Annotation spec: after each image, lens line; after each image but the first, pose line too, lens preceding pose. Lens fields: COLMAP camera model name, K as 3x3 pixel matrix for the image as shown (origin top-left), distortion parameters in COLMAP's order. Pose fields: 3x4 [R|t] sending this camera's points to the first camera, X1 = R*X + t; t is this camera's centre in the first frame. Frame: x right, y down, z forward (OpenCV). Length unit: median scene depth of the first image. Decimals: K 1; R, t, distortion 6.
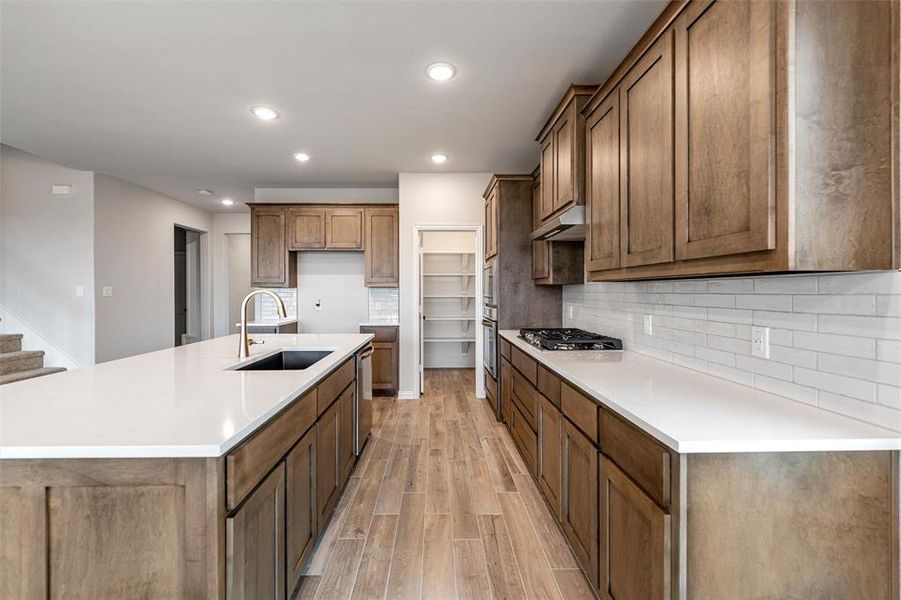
lens RADIAL K [[368.3, 0, 442.8], [0, 368.3, 294.2], [0, 0, 1]] dist [0.000893, -0.000004]
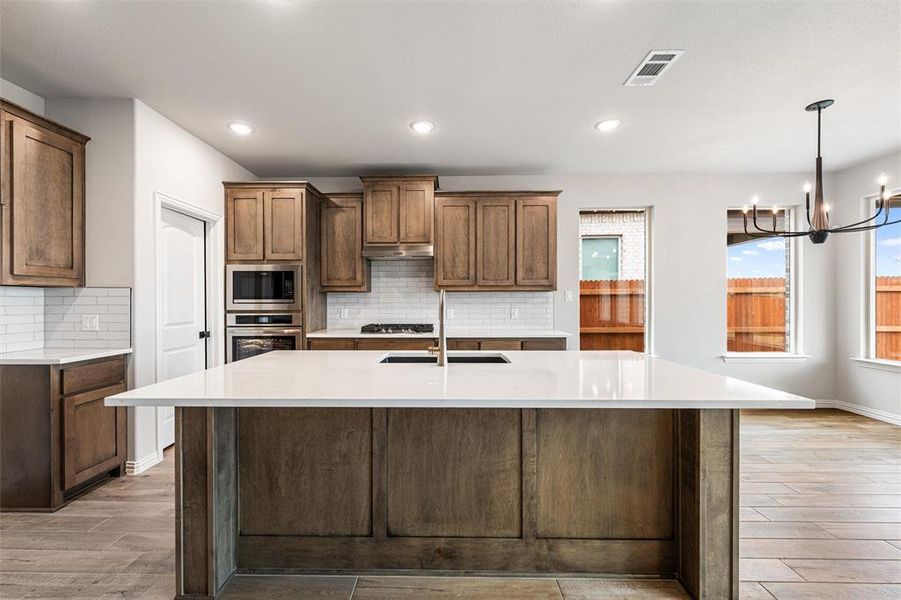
lens RADIAL K [[365.9, 0, 439.7], [0, 365.9, 302.5], [0, 0, 1]] dist [0.000107, -0.000037]
pose [[0.041696, -0.004777, 0.999119, -0.870652], [0.011063, 0.999929, 0.004319, 0.008804], [-0.999069, 0.010873, 0.041746, 0.598692]]
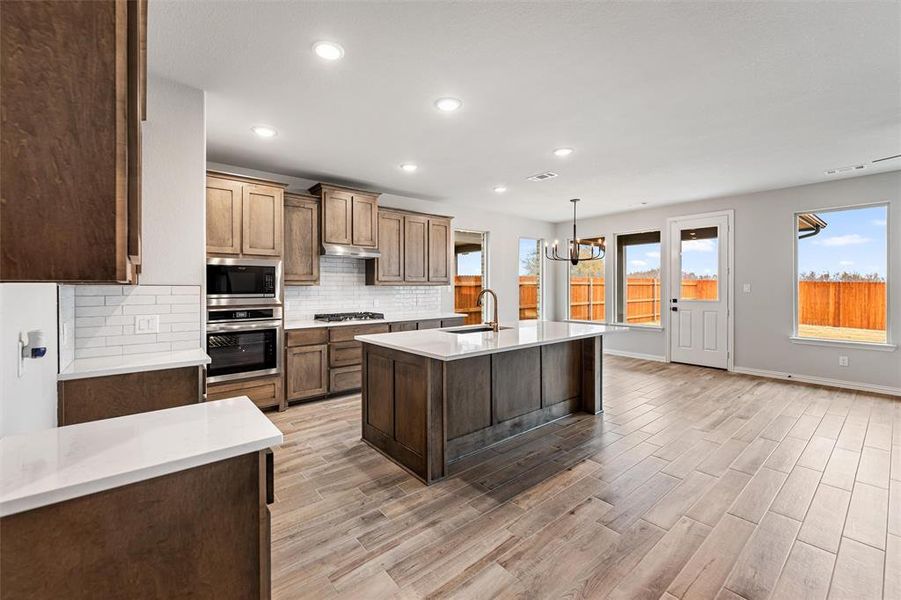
lens RADIAL K [[368.3, 0, 442.8], [0, 368.3, 294.2], [0, 0, 1]] dist [0.000893, -0.000004]
pose [[-0.612671, -0.014720, 0.790201, -1.015457], [0.009568, 0.999615, 0.026039, -0.022155], [-0.790280, 0.023514, -0.612294, 1.322641]]
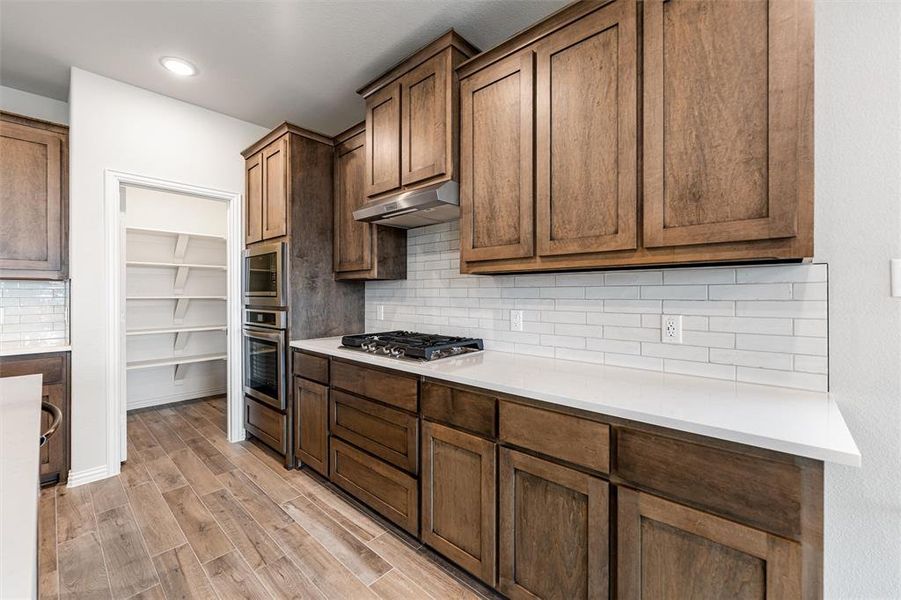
lens RADIAL K [[368.3, 0, 442.8], [0, 368.3, 294.2], [0, 0, 1]] dist [0.000893, -0.000004]
pose [[0.696584, -0.000294, 0.717475, -0.158719], [0.006174, 0.999965, -0.005584, 0.011555], [-0.717448, 0.008320, 0.696562, 0.293462]]
